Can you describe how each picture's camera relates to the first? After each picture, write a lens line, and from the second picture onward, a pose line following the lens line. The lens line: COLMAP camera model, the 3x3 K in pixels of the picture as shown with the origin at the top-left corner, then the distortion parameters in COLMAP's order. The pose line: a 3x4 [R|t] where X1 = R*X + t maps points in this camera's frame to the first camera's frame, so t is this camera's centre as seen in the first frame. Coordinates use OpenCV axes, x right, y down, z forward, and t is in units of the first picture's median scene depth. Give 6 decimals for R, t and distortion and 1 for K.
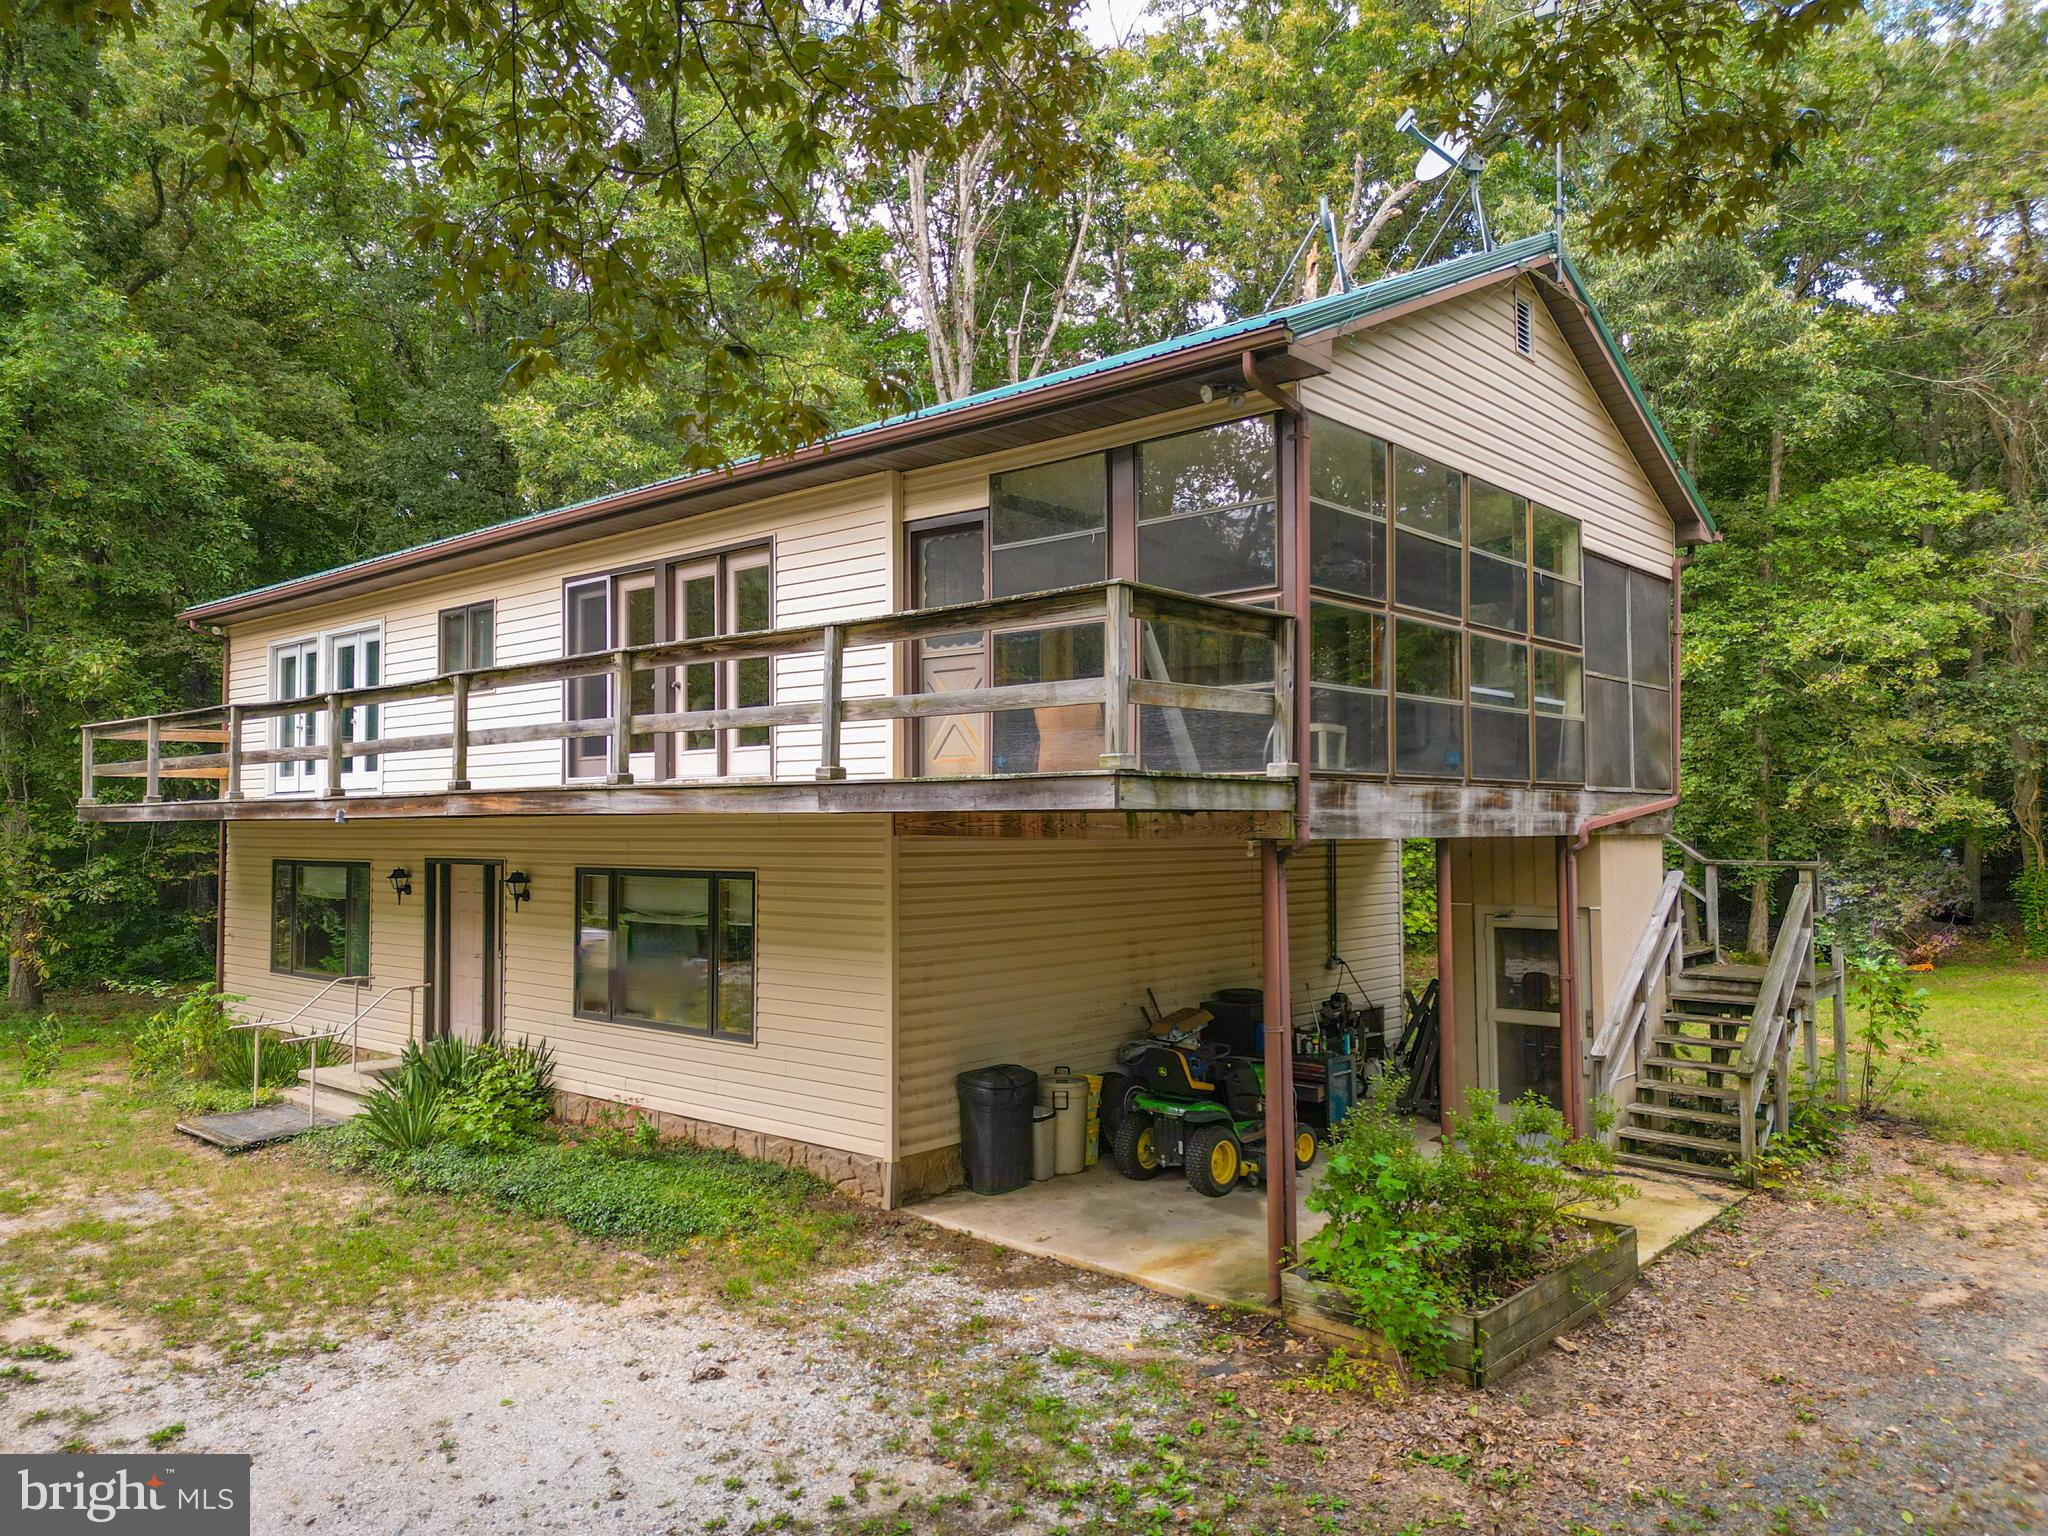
lens RADIAL K [[1474.8, 0, 1024.0], [0, 1474.8, 768.0], [0, 0, 1]] dist [0.003701, -0.001313]
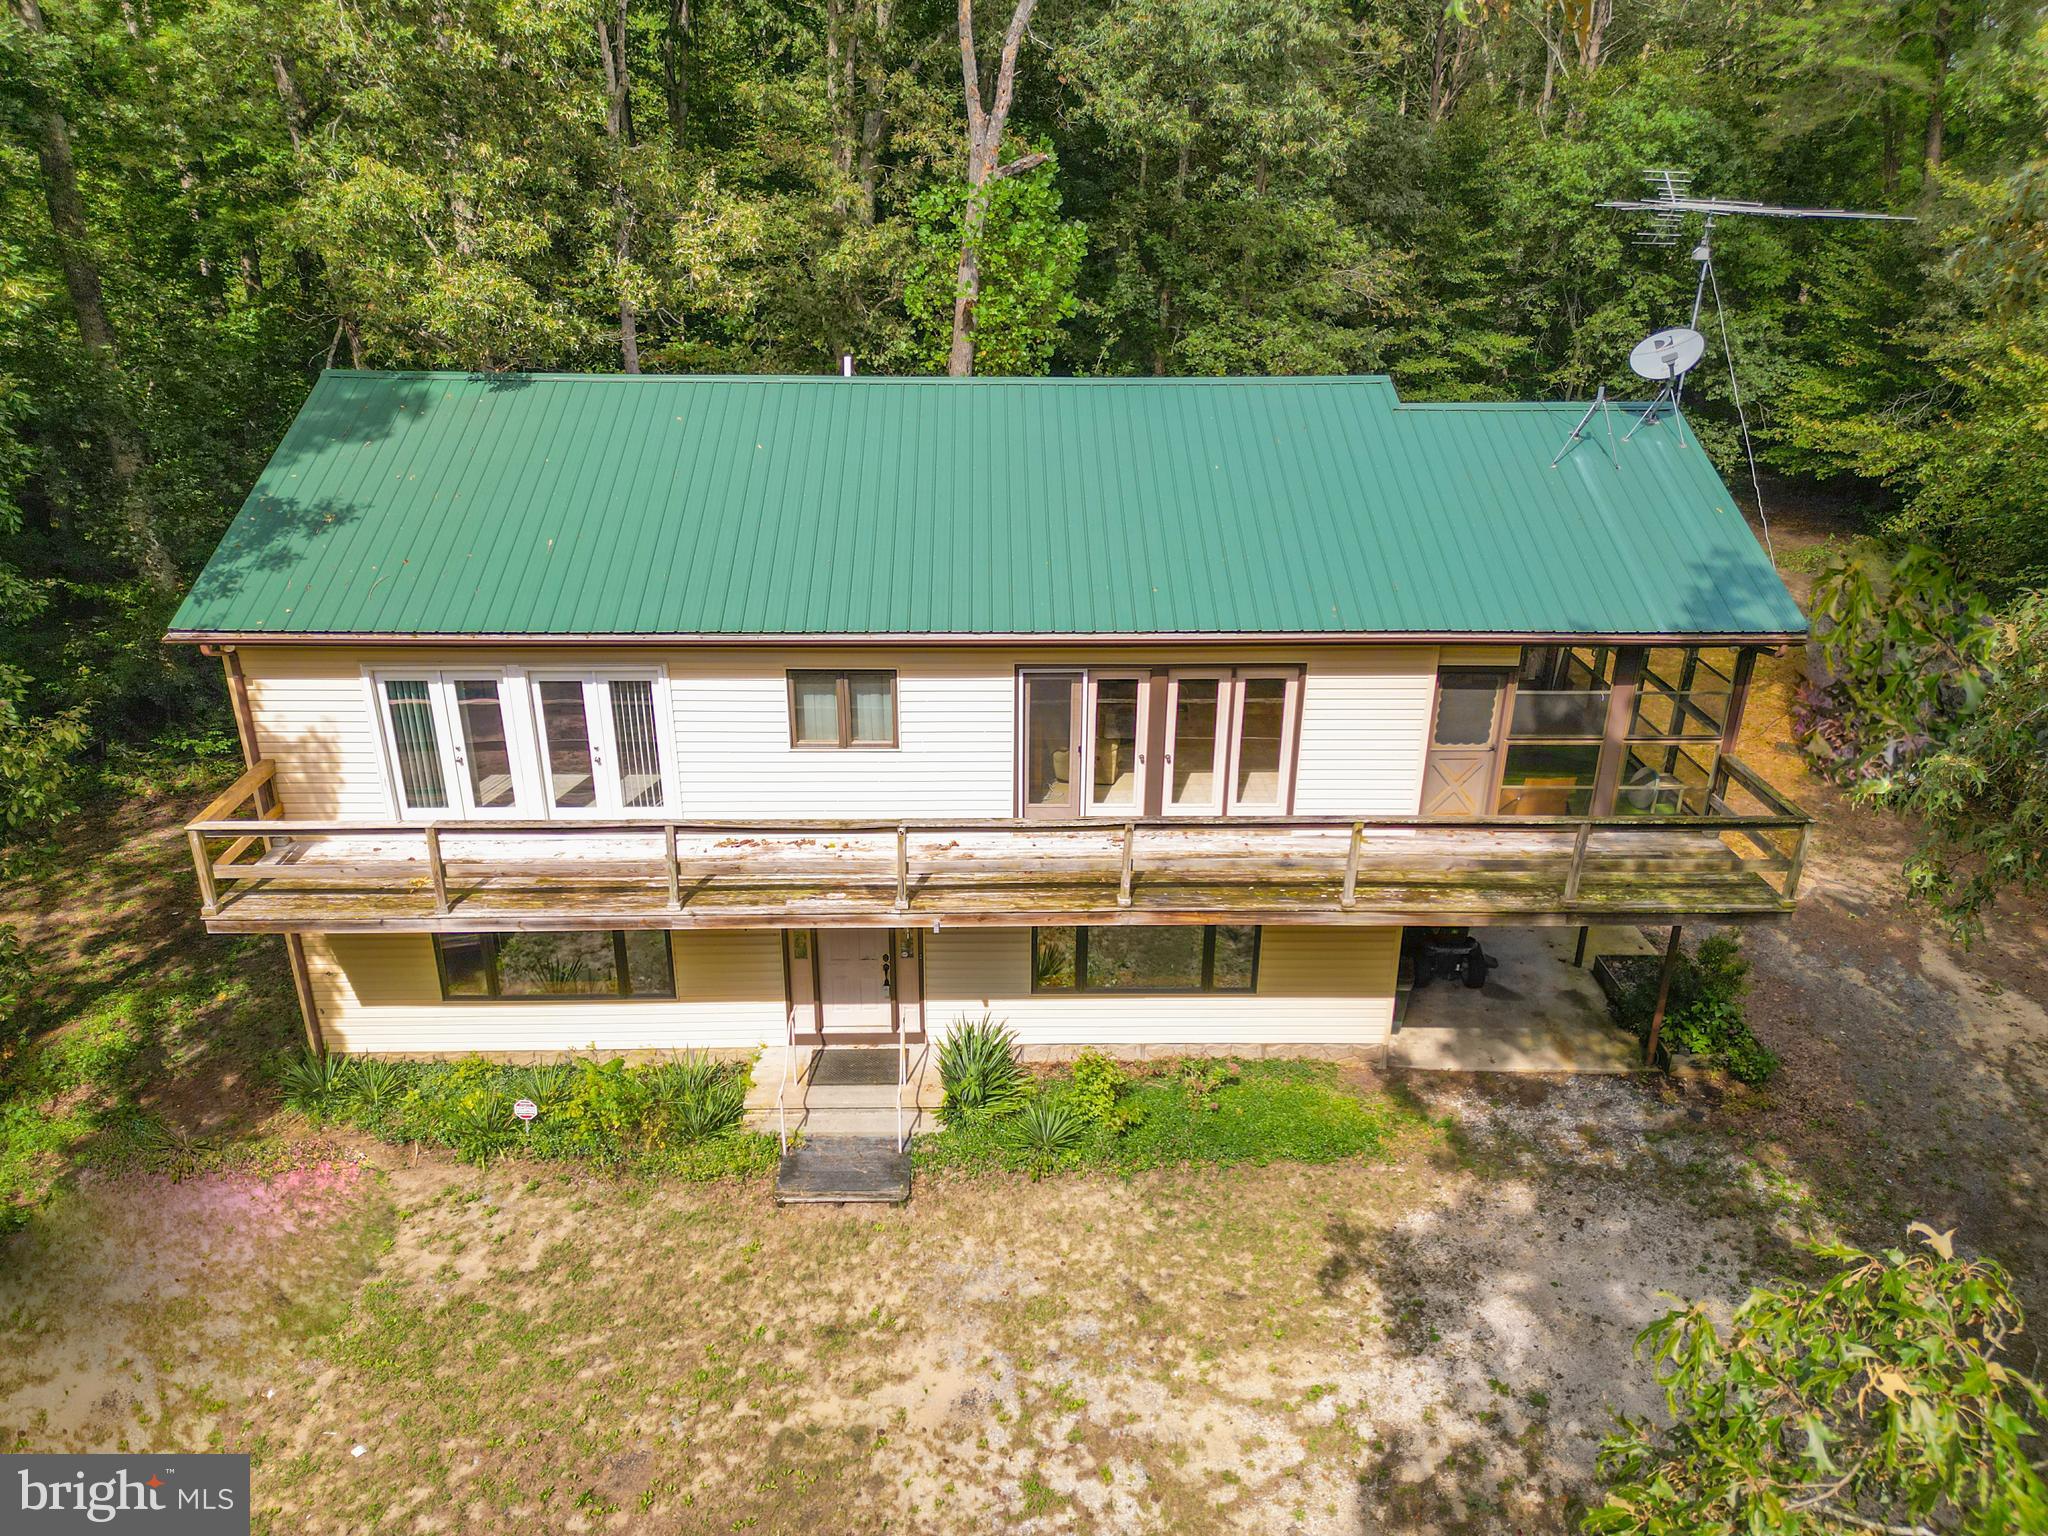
lens RADIAL K [[1450.6, 0, 1024.0], [0, 1450.6, 768.0], [0, 0, 1]] dist [0.011211, 0.001547]
pose [[0.737087, -0.262799, 0.622607, -1.507859], [-0.032039, 0.906667, 0.420628, -0.784764], [-0.675038, -0.329987, 0.659873, 0.337016]]
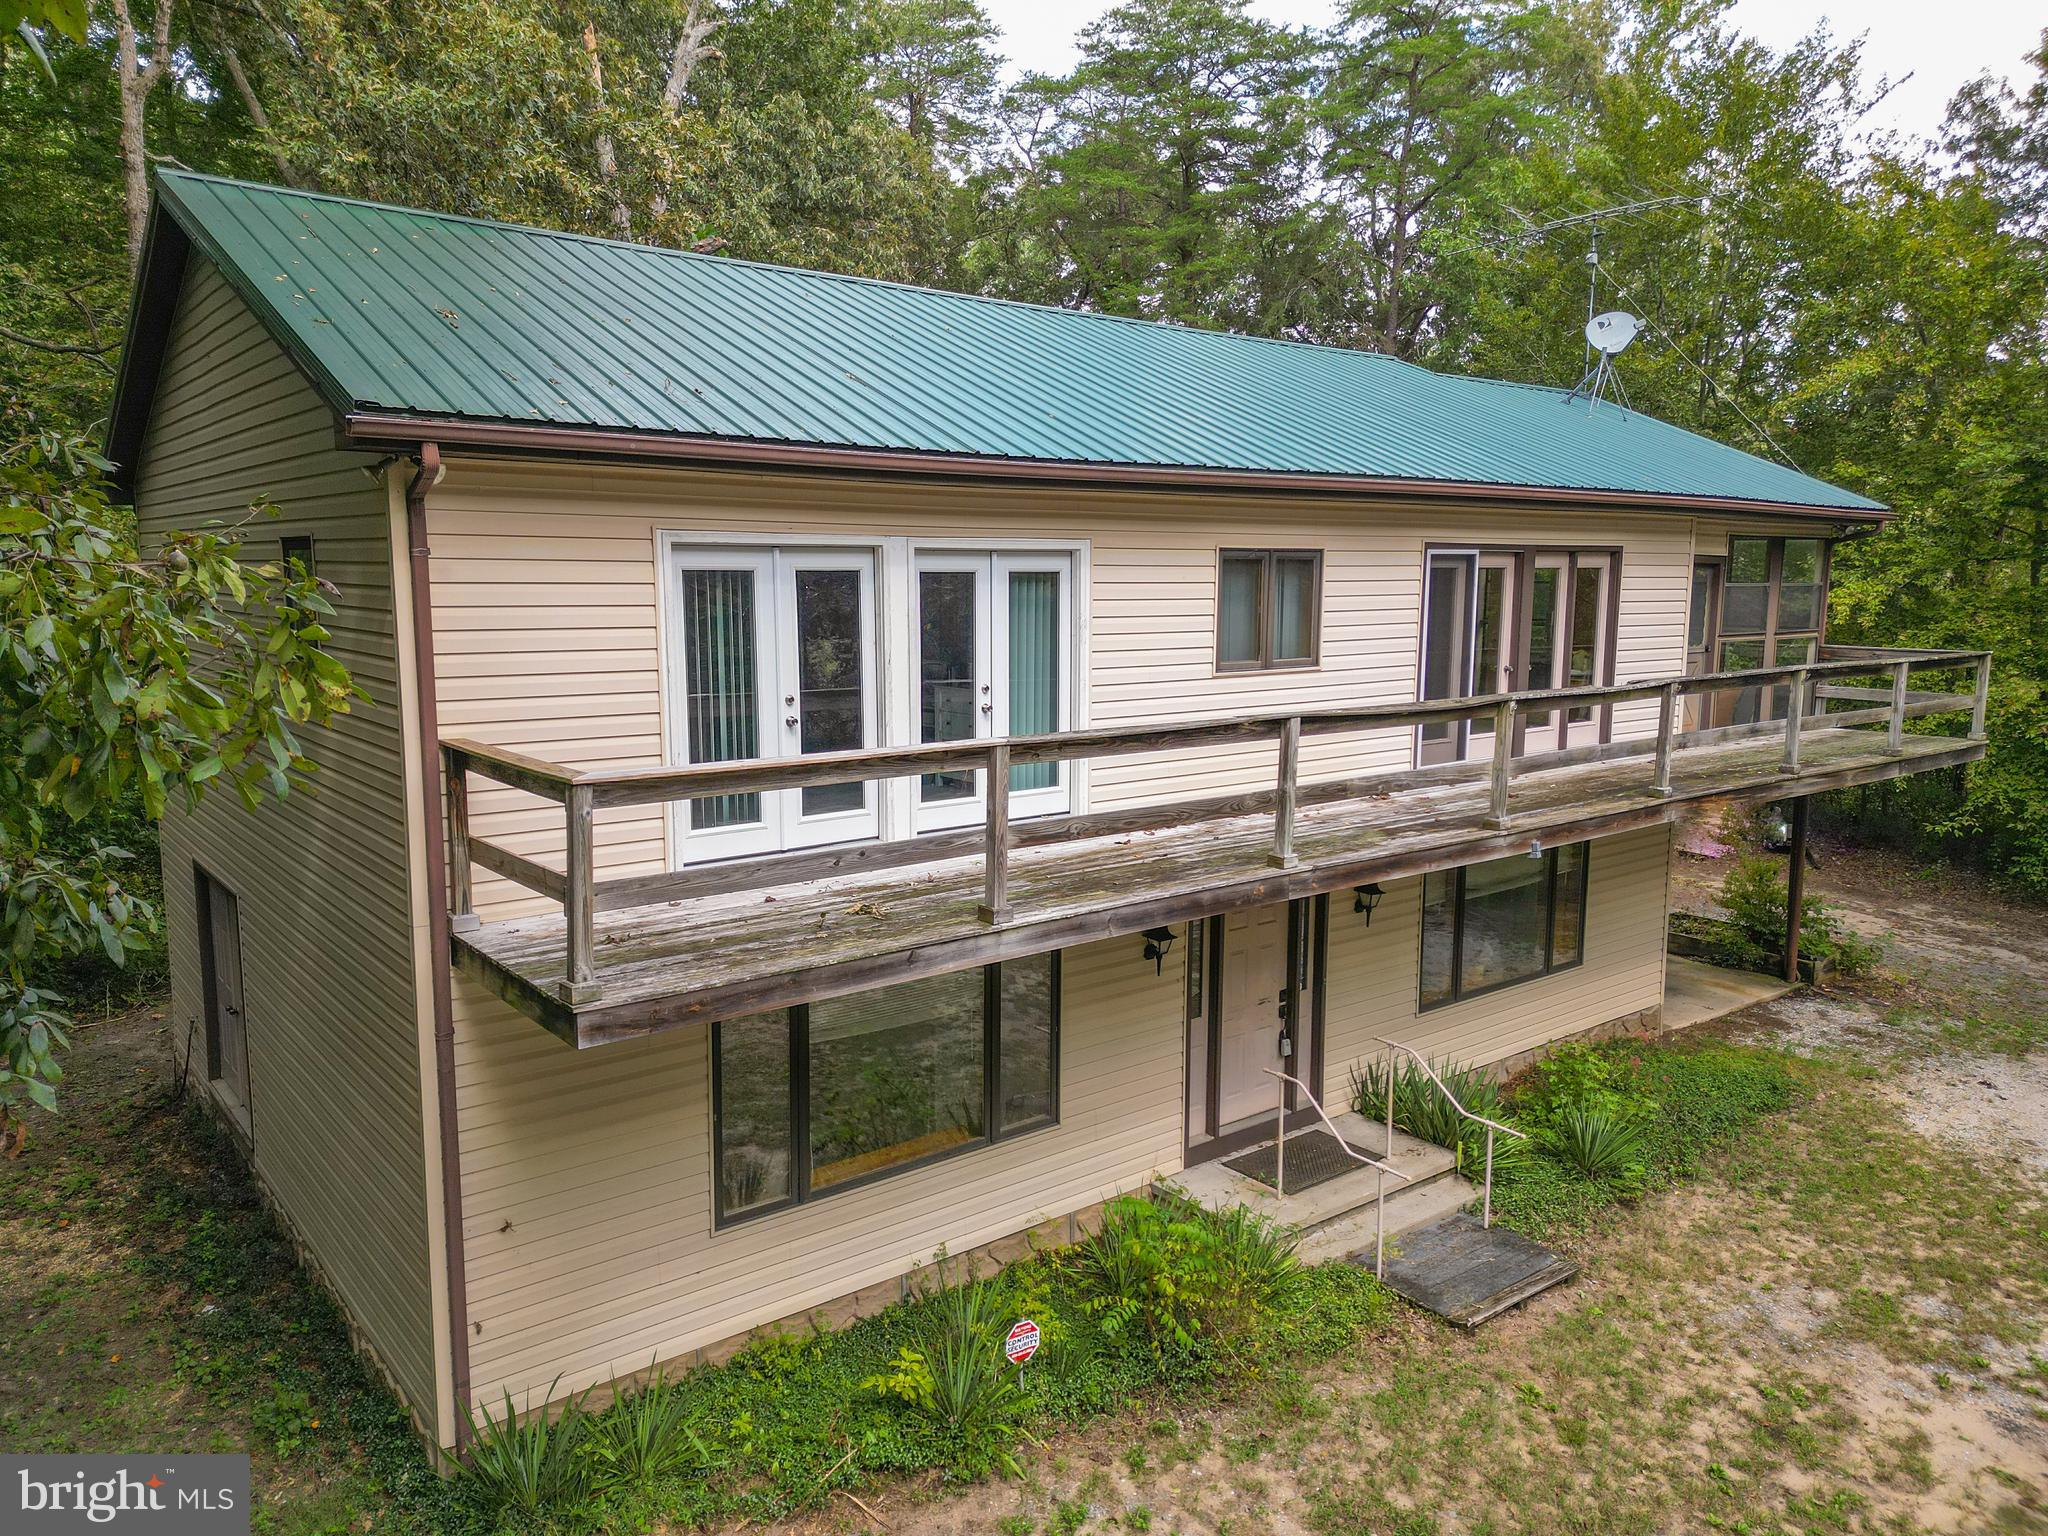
lens RADIAL K [[1450.6, 0, 1024.0], [0, 1450.6, 768.0], [0, 0, 1]] dist [0.011211, 0.001547]
pose [[0.178922, -0.133179, 0.974808, -1.817597], [-0.041653, 0.988882, 0.142747, -0.162087], [-0.982981, -0.066144, 0.171385, 1.603501]]
